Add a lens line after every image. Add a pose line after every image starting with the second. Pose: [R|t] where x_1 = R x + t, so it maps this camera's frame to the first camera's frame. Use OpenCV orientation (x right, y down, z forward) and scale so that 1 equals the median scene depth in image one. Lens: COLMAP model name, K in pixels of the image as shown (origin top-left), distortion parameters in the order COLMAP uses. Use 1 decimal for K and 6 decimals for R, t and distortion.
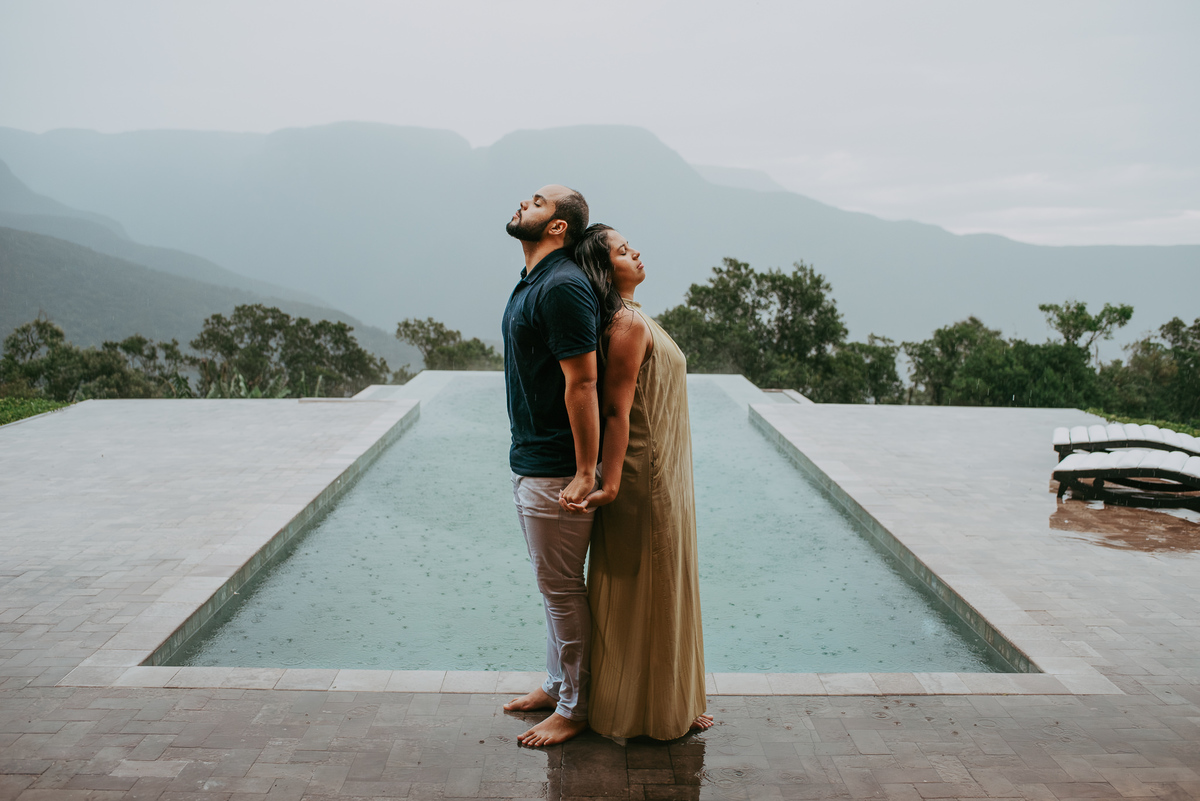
lens RADIAL K [[1207.1, 0, 598.9], [0, 1207.1, 402.3], [0, 0, 1]] dist [-0.030882, 0.000000]
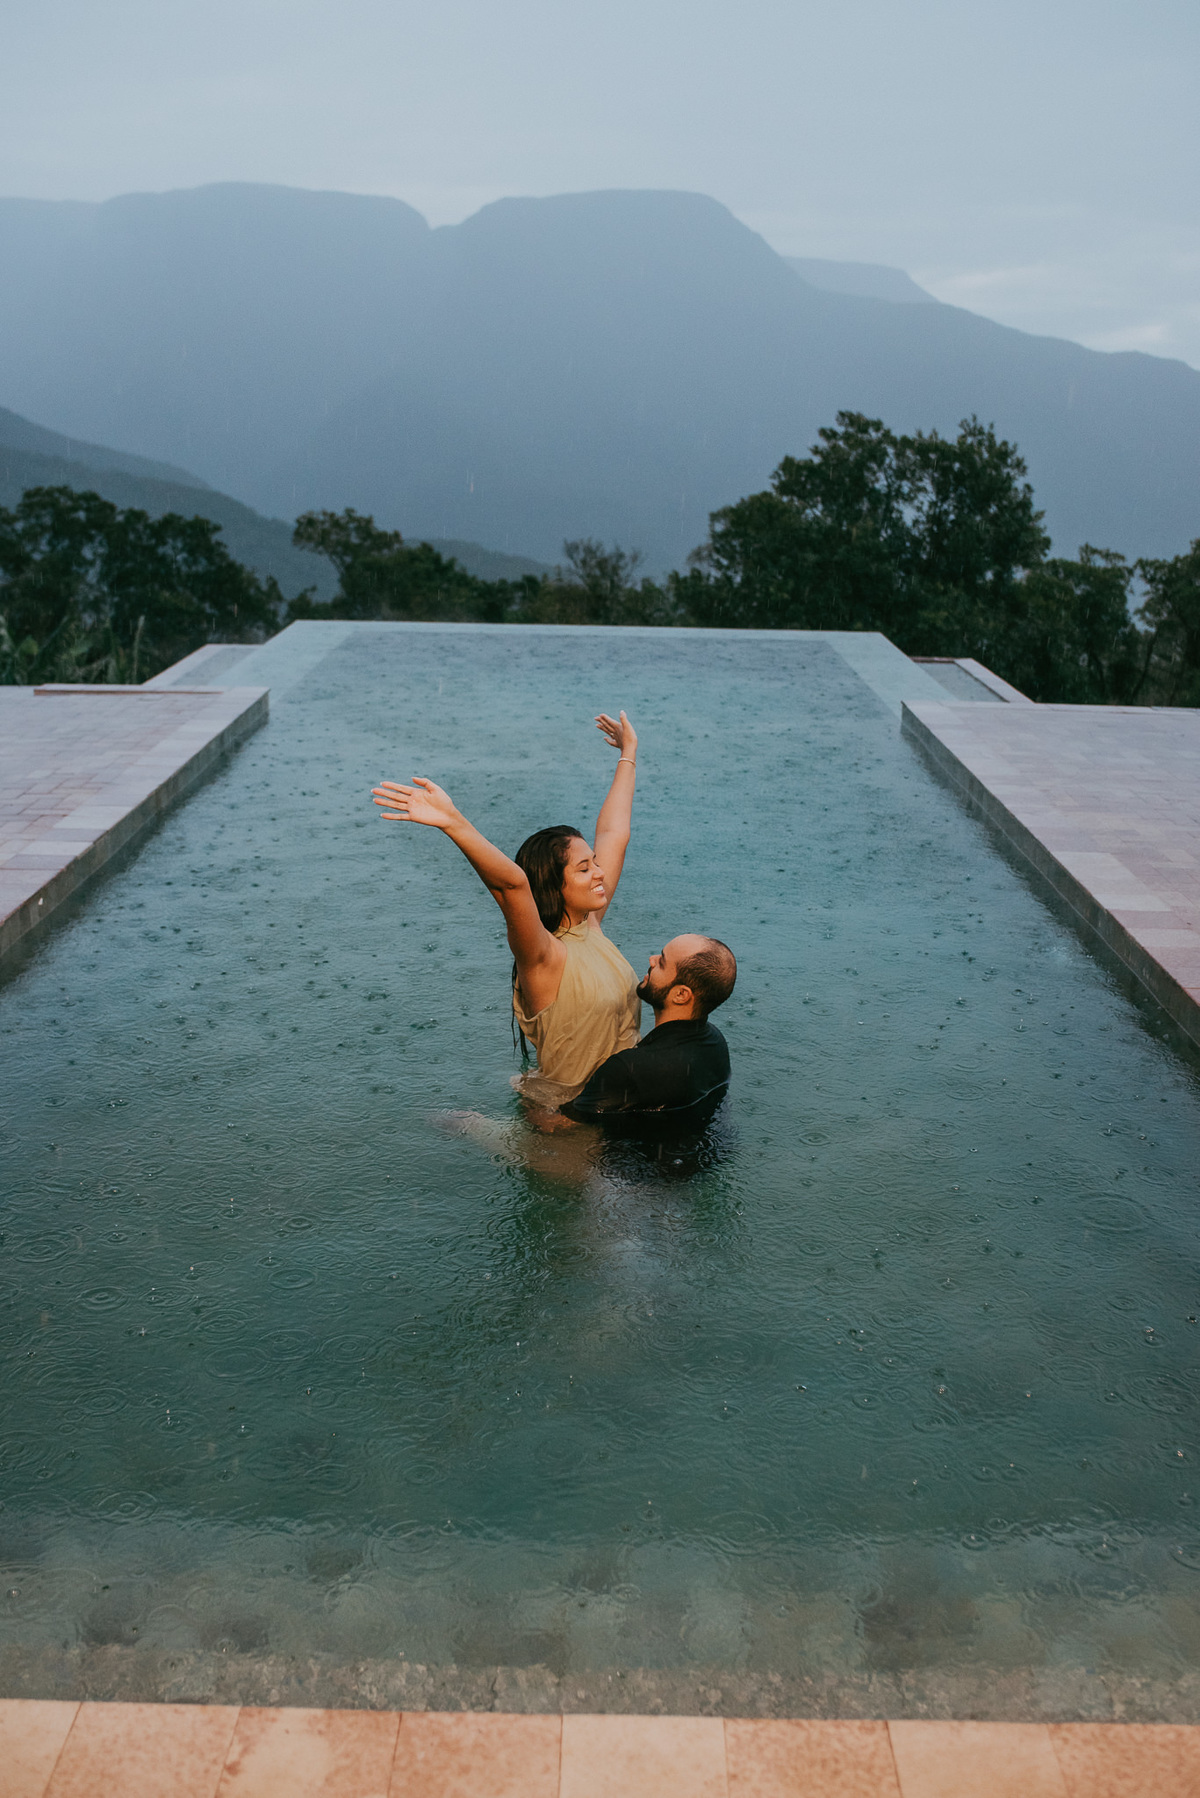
lens RADIAL K [[1808.7, 0, 627.3], [0, 1808.7, 905.8], [0, 0, 1]] dist [-0.030882, 0.000000]
pose [[0.999982, 0.005811, -0.001590, 0.003956], [-0.005511, 0.988878, 0.148627, -0.012379], [0.002436, -0.148616, 0.988892, 0.103316]]
